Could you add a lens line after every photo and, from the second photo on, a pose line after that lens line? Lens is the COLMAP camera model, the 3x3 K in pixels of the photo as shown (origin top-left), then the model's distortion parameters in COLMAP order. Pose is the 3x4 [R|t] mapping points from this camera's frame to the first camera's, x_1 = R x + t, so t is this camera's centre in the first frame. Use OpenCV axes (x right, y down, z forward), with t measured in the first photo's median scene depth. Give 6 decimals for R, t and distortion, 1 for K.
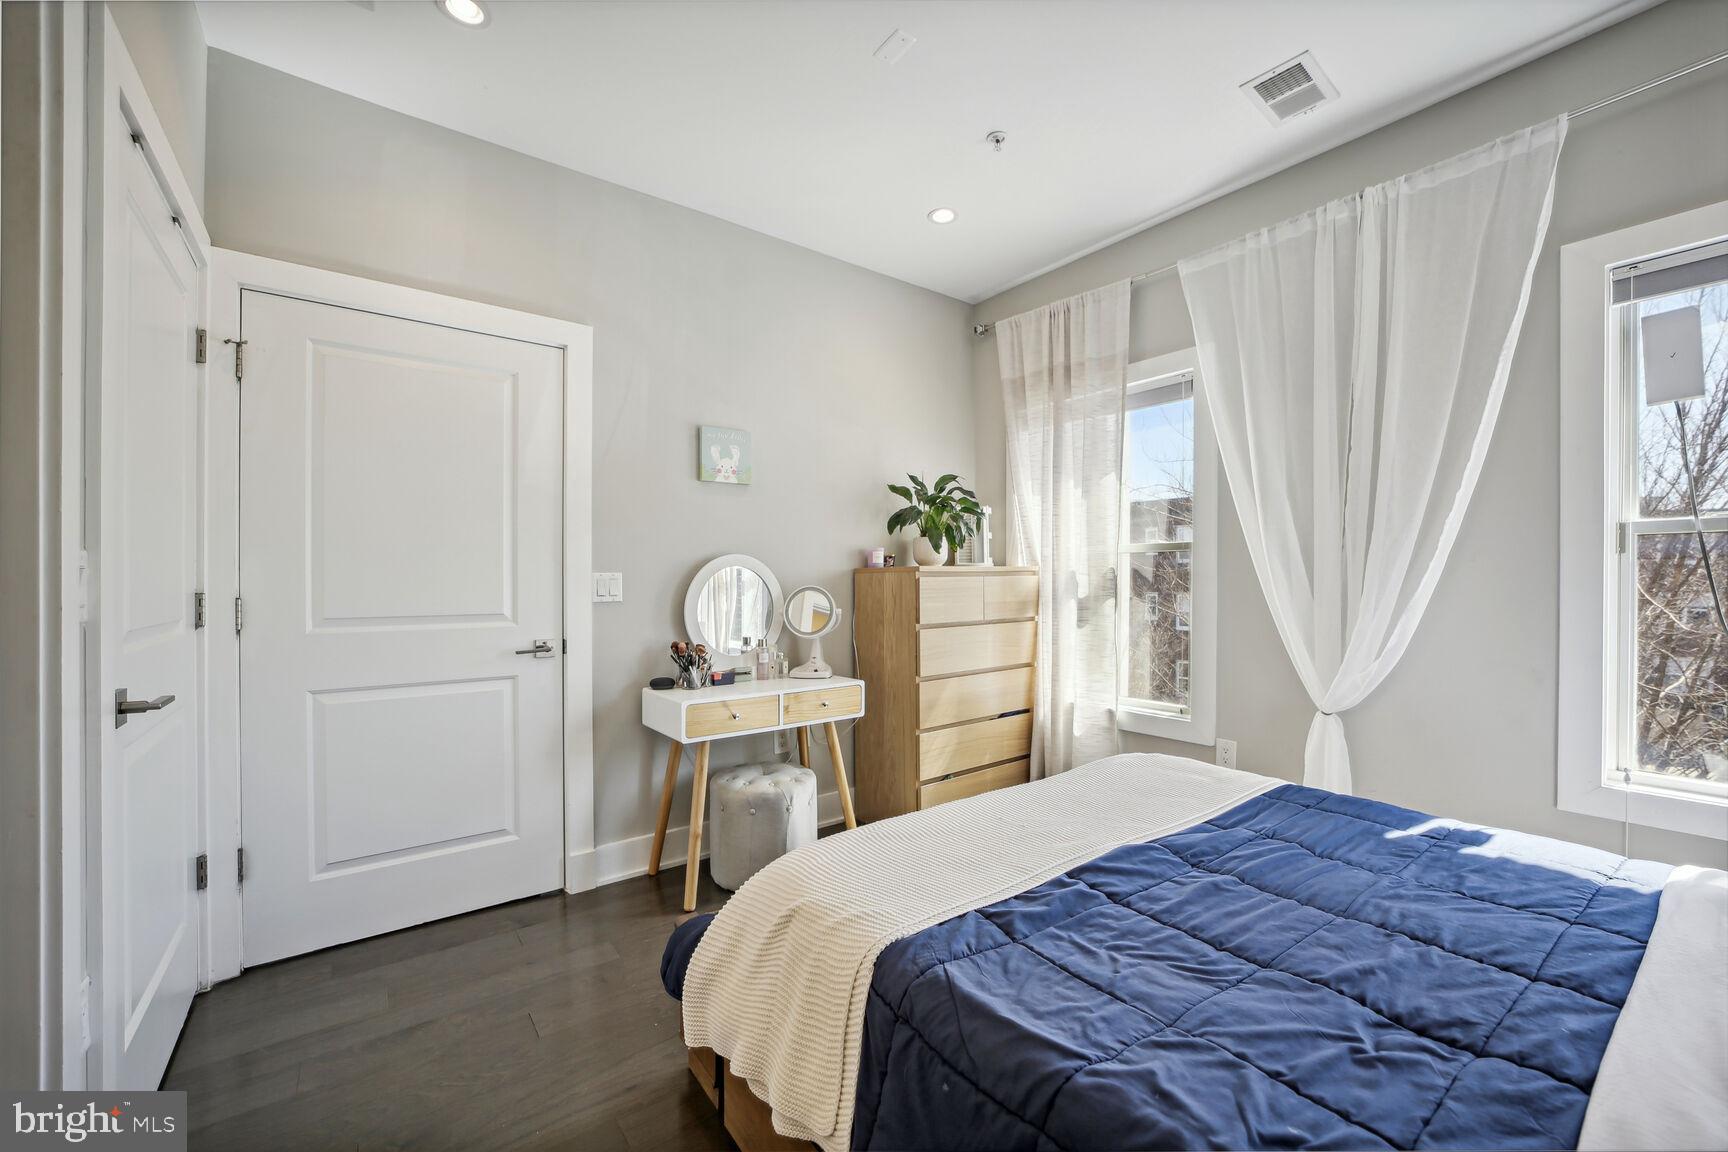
lens RADIAL K [[703.4, 0, 866.4], [0, 703.4, 582.6], [0, 0, 1]] dist [-0.029937, 0.000120]
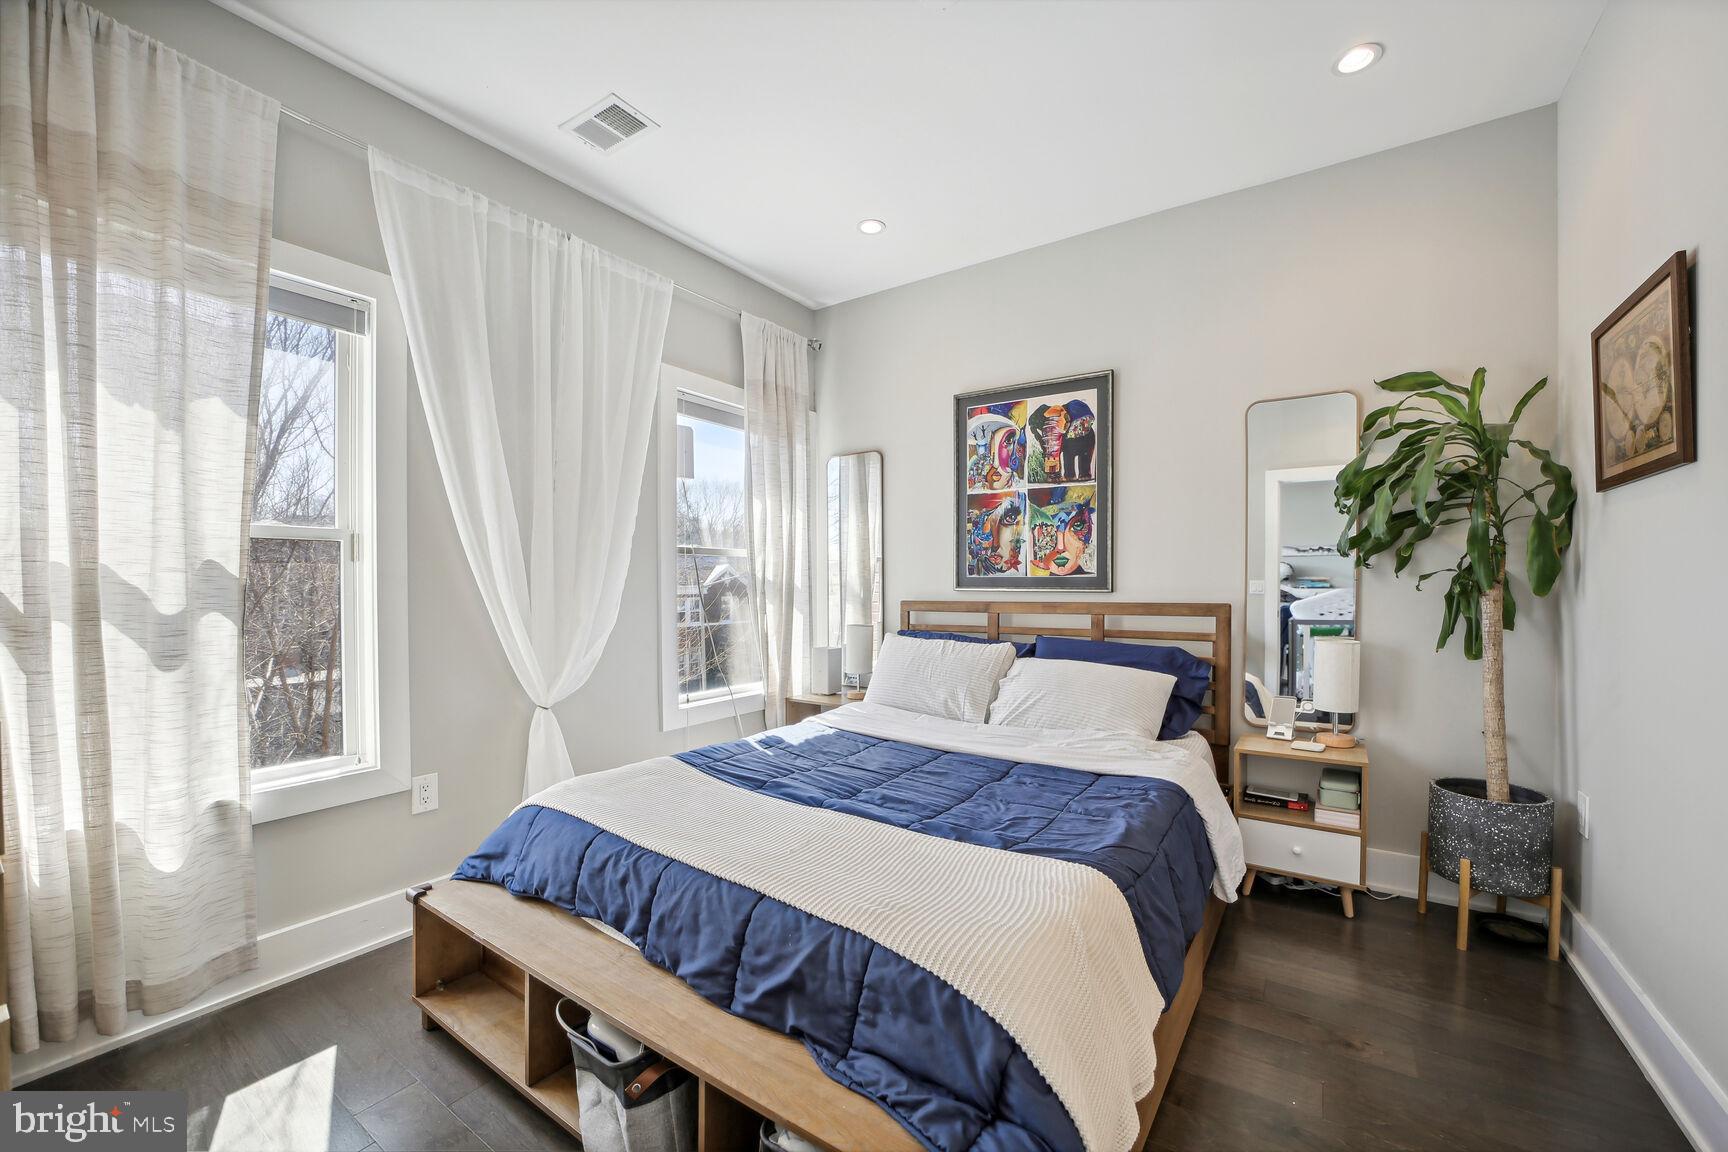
lens RADIAL K [[686.9, 0, 872.1], [0, 686.9, 587.9], [0, 0, 1]] dist [-0.020107, 0.000189]
pose [[-0.336018, -0.003317, 0.941850, -0.405691], [0.007893, 0.999949, 0.006337, 0.003454], [-0.941822, 0.009563, -0.335975, 0.751026]]
